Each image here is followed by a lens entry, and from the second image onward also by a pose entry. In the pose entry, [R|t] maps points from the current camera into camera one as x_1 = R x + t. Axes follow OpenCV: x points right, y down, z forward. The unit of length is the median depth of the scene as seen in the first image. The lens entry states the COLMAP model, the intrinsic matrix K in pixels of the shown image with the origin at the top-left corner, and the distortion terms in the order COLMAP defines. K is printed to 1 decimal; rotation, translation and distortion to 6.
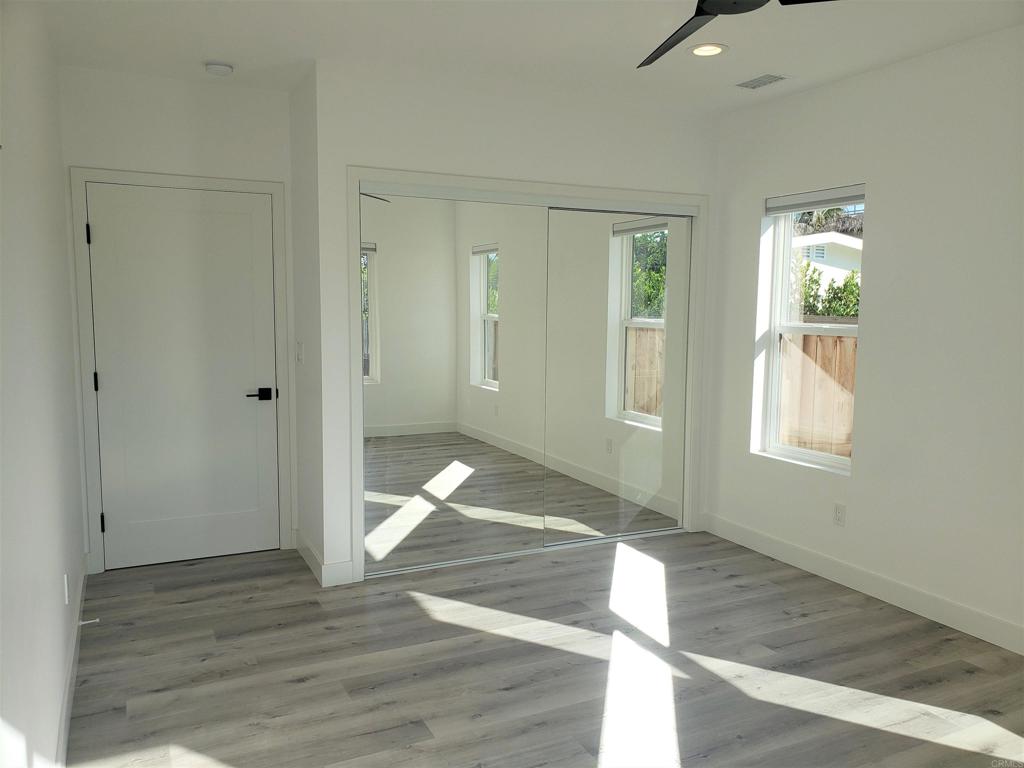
lens RADIAL K [[807.3, 0, 517.6], [0, 807.3, 388.4], [0, 0, 1]] dist [0.007848, 0.006298]
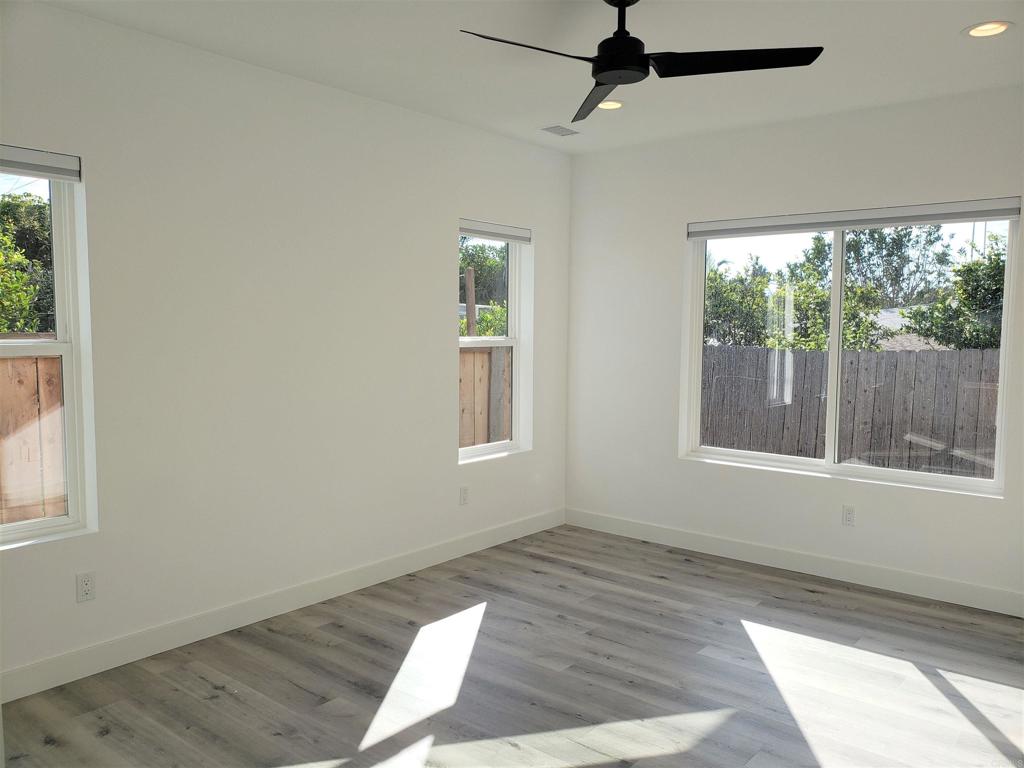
lens RADIAL K [[807.3, 0, 518.9], [0, 807.3, 381.1], [0, 0, 1]] dist [0.007848, 0.006298]
pose [[-0.402112, -0.079797, 0.912107, -0.560579], [0.087113, 0.988341, 0.124871, -0.120990], [-0.911437, 0.129669, -0.390472, 1.115833]]
